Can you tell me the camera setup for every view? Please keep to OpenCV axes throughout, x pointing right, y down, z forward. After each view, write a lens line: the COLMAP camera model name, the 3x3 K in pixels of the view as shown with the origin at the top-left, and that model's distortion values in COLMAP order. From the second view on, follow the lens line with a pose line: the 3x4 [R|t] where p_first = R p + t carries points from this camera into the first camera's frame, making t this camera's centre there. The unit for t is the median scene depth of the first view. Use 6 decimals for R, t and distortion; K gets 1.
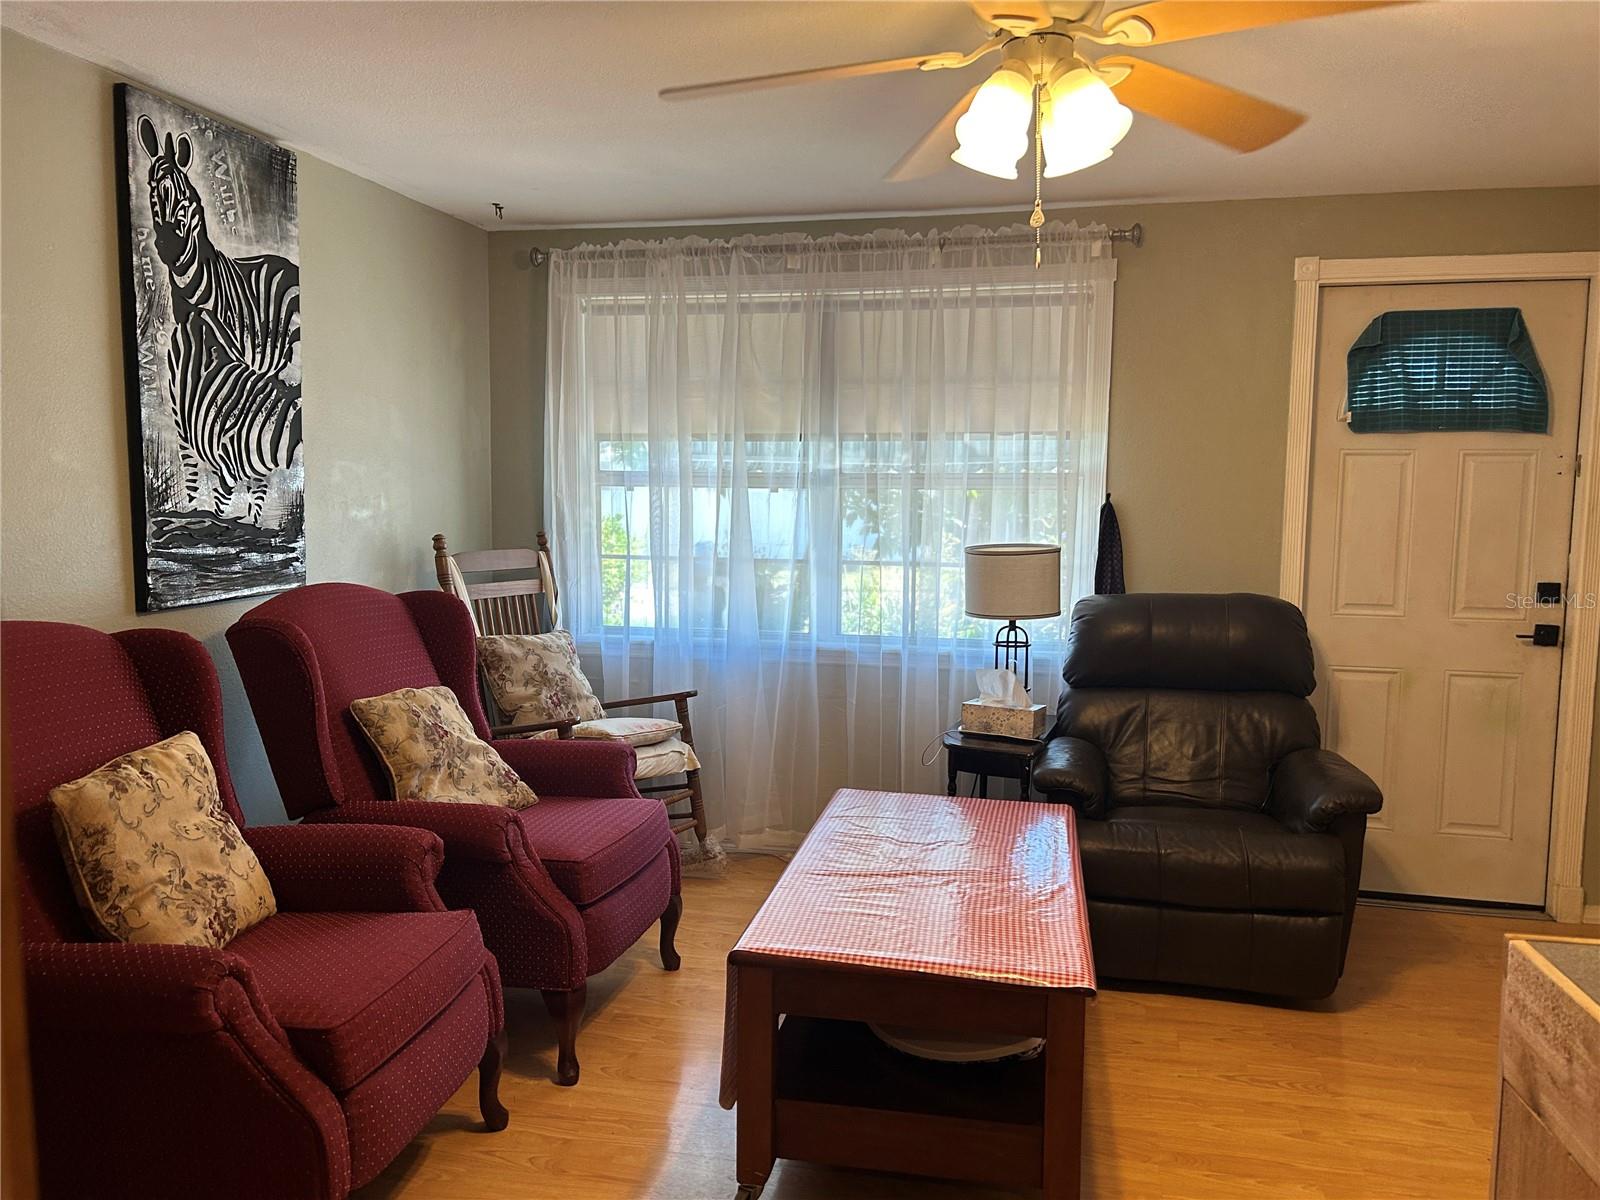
lens RADIAL K [[1202.8, 0, 792.7], [0, 1202.8, 621.5], [0, 0, 1]] dist [0.047245, -0.065199]
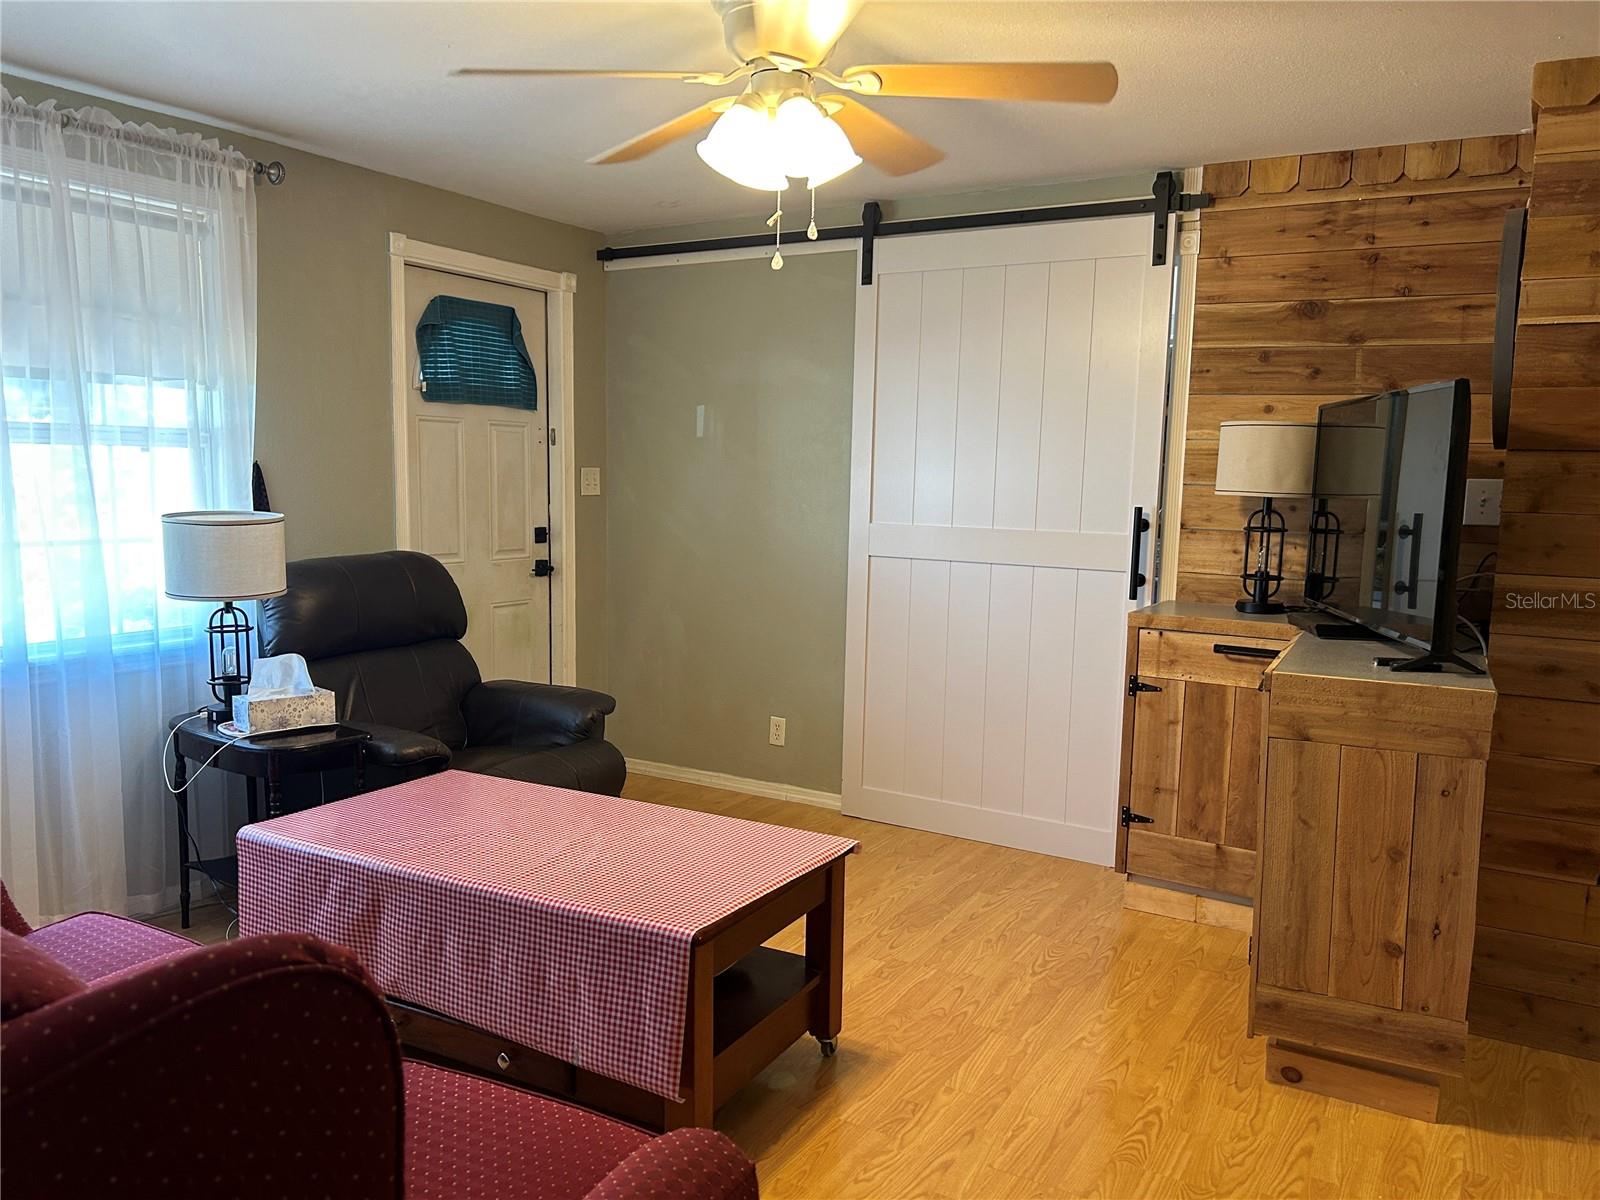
lens RADIAL K [[1202.8, 0, 792.7], [0, 1202.8, 621.5], [0, 0, 1]] dist [0.047245, -0.065199]
pose [[0.301225, -0.124005, 0.945456, -0.515100], [0.081382, 0.991234, 0.104080, -0.043758], [-0.950074, 0.045592, 0.308676, 0.350437]]
